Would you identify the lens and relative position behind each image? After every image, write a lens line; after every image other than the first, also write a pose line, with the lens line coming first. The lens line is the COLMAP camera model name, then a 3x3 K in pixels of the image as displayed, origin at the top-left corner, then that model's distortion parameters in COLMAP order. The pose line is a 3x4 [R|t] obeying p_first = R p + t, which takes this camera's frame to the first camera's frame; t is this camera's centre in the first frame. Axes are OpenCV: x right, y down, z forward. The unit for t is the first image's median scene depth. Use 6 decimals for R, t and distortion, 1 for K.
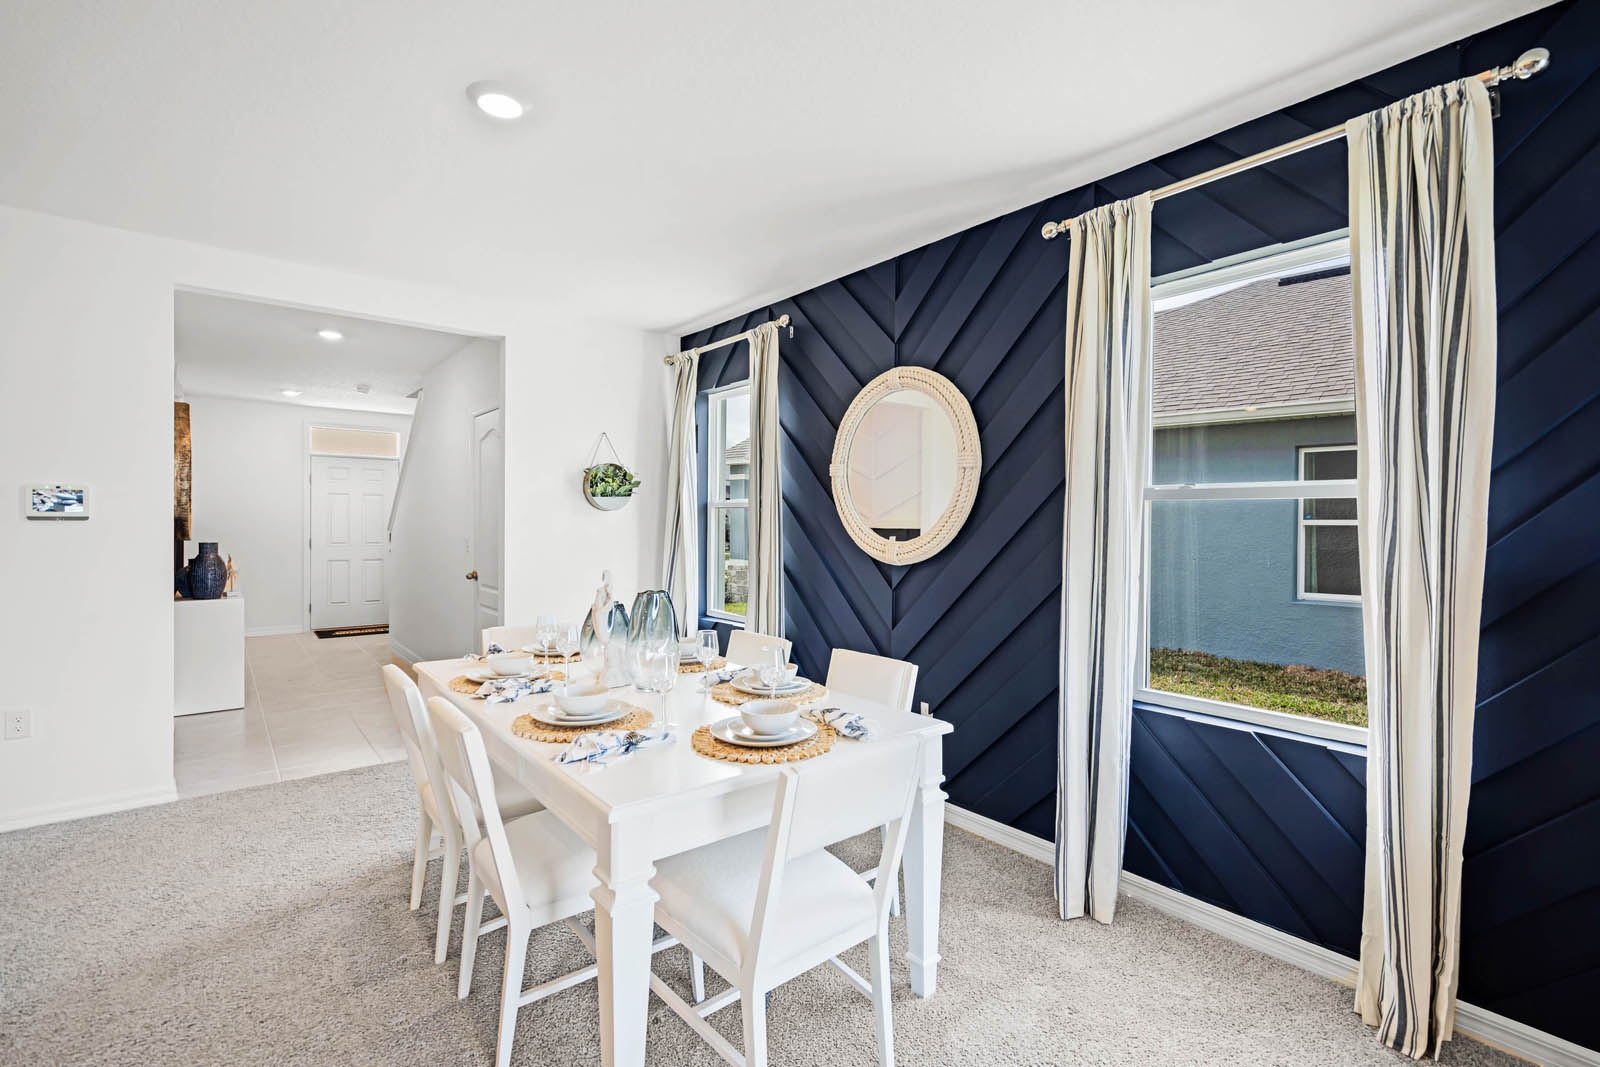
lens RADIAL K [[726.6, 0, 792.8], [0, 726.6, 530.7], [0, 0, 1]] dist [-0.006446, 0.002067]
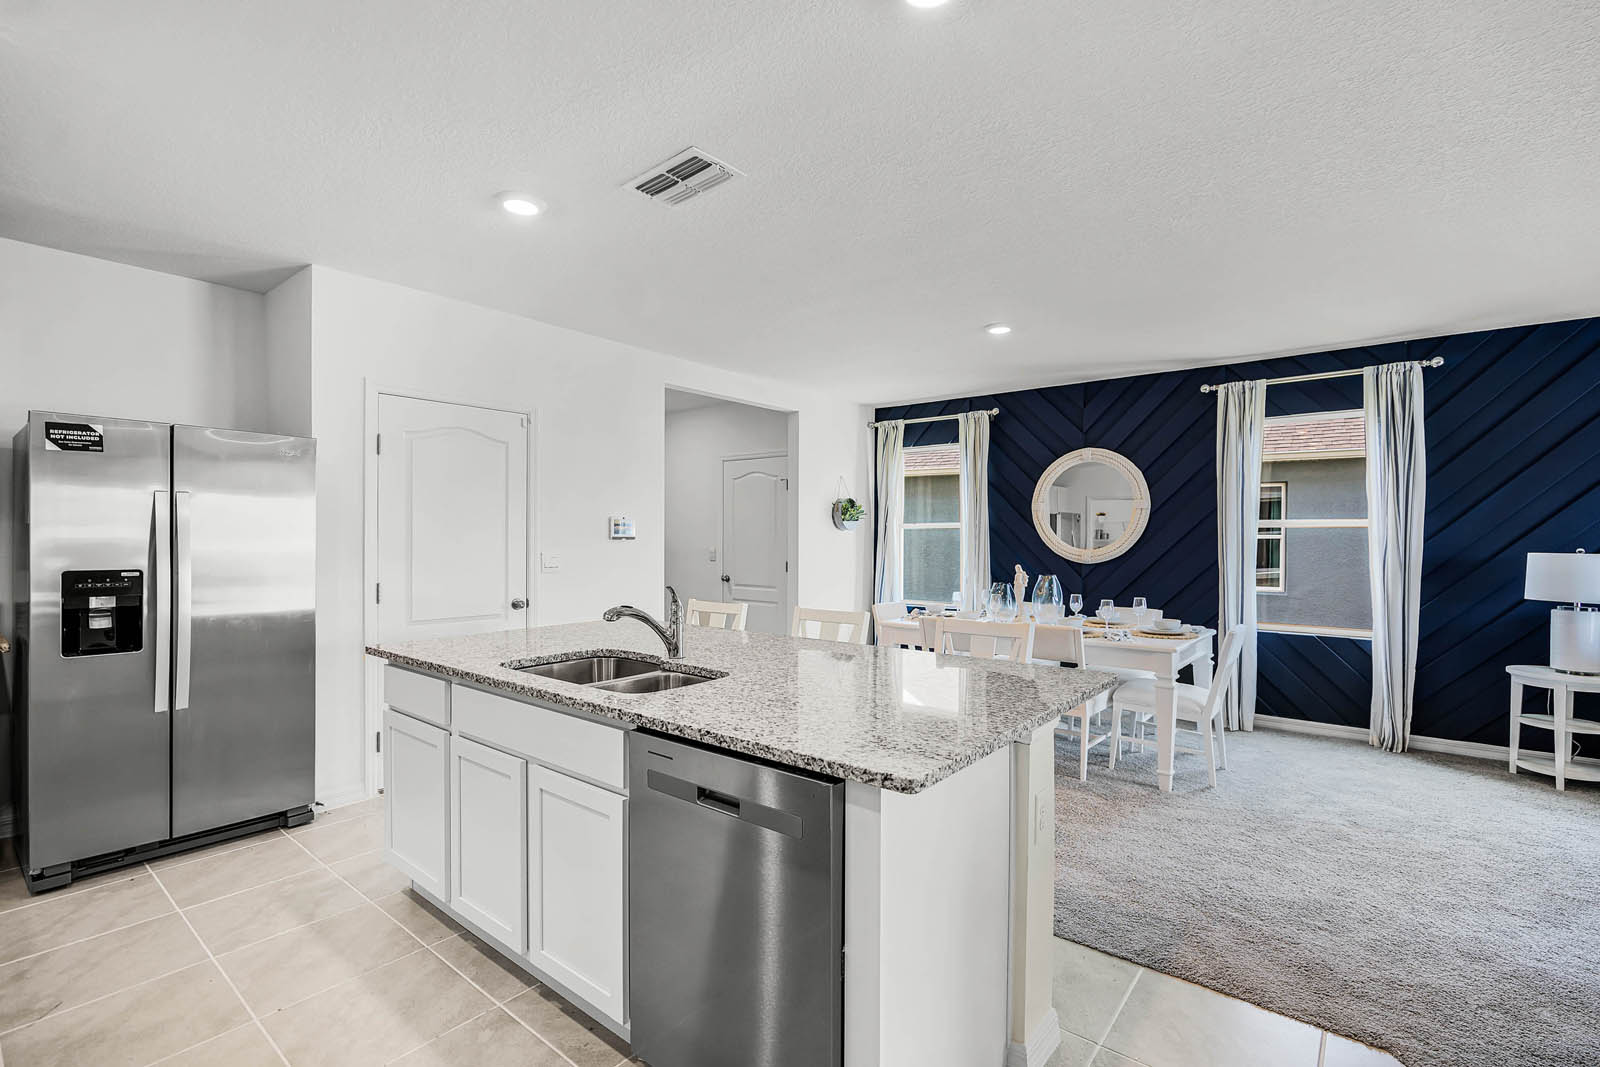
lens RADIAL K [[729.7, 0, 792.7], [0, 729.7, 543.7], [0, 0, 1]] dist [-0.001301, 0.001187]
pose [[0.980036, -0.006340, 0.198720, -1.222714], [0.006680, 0.999977, -0.001044, -0.001547], [-0.198709, 0.002351, 0.980056, -0.764059]]
